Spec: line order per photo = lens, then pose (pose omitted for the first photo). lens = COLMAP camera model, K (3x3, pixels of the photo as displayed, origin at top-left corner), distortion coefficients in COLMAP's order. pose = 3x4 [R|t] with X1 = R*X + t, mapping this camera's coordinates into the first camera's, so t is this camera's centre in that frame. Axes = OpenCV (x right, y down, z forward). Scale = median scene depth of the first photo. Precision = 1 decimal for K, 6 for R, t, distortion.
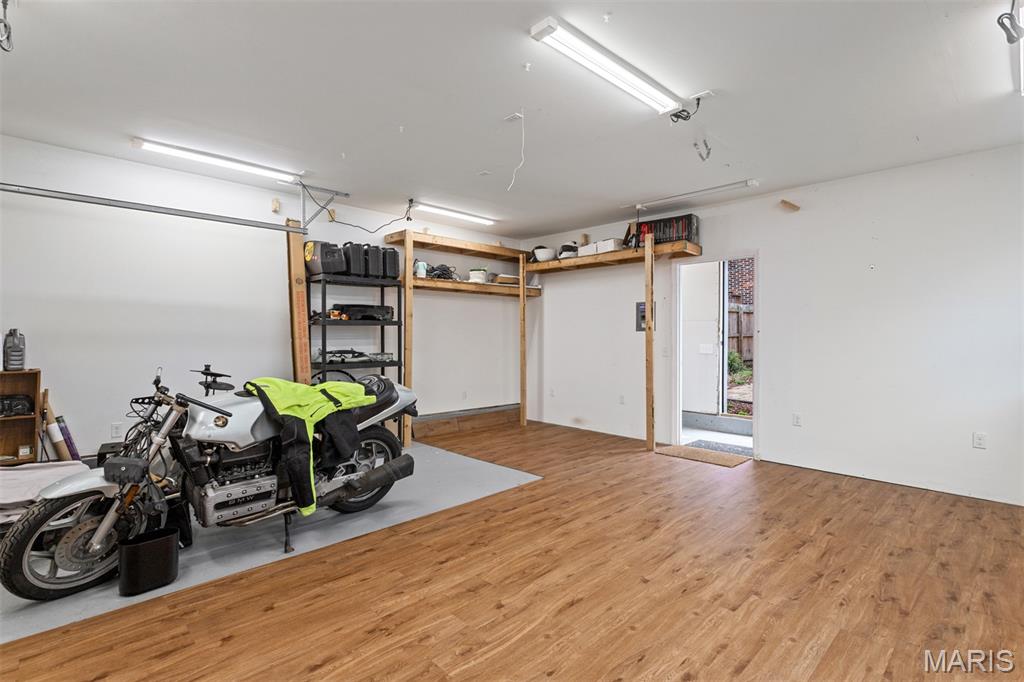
lens RADIAL K [[507.1, 0, 512.1], [0, 507.1, 339.2], [0, 0, 1]] dist [-0.000296, -0.000443]
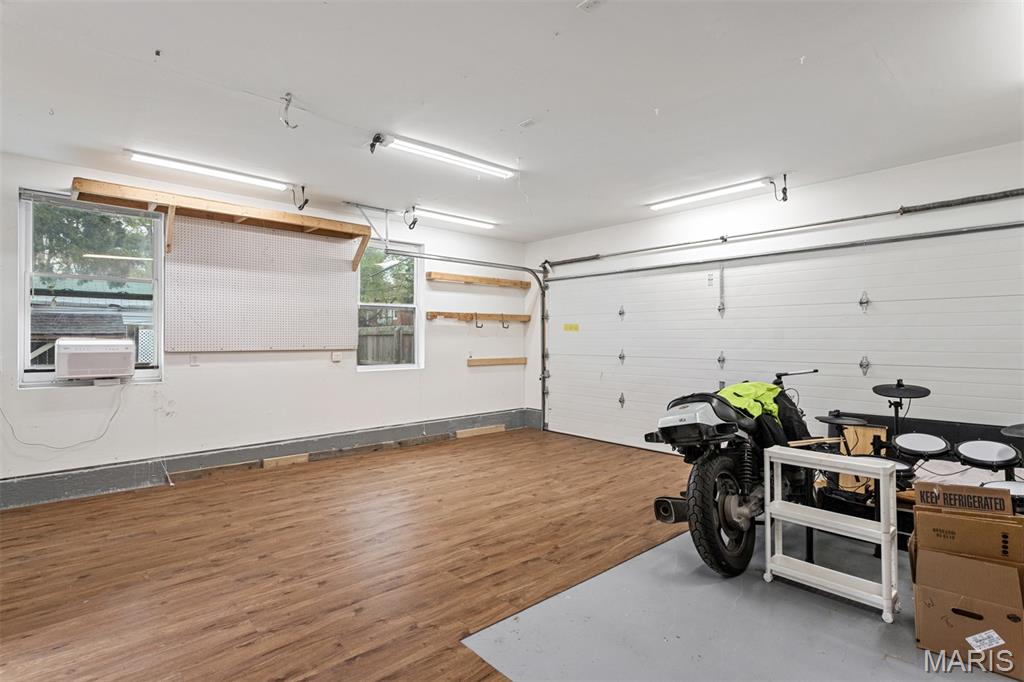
lens RADIAL K [[507.1, 0, 511.7], [0, 507.1, 339.3], [0, 0, 1]] dist [-0.000296, -0.000443]
pose [[-0.999642, -0.004081, 0.026426, 0.006880], [-0.003910, 0.999971, 0.006549, -0.013849], [-0.026452, 0.006444, -0.999629, 2.031083]]
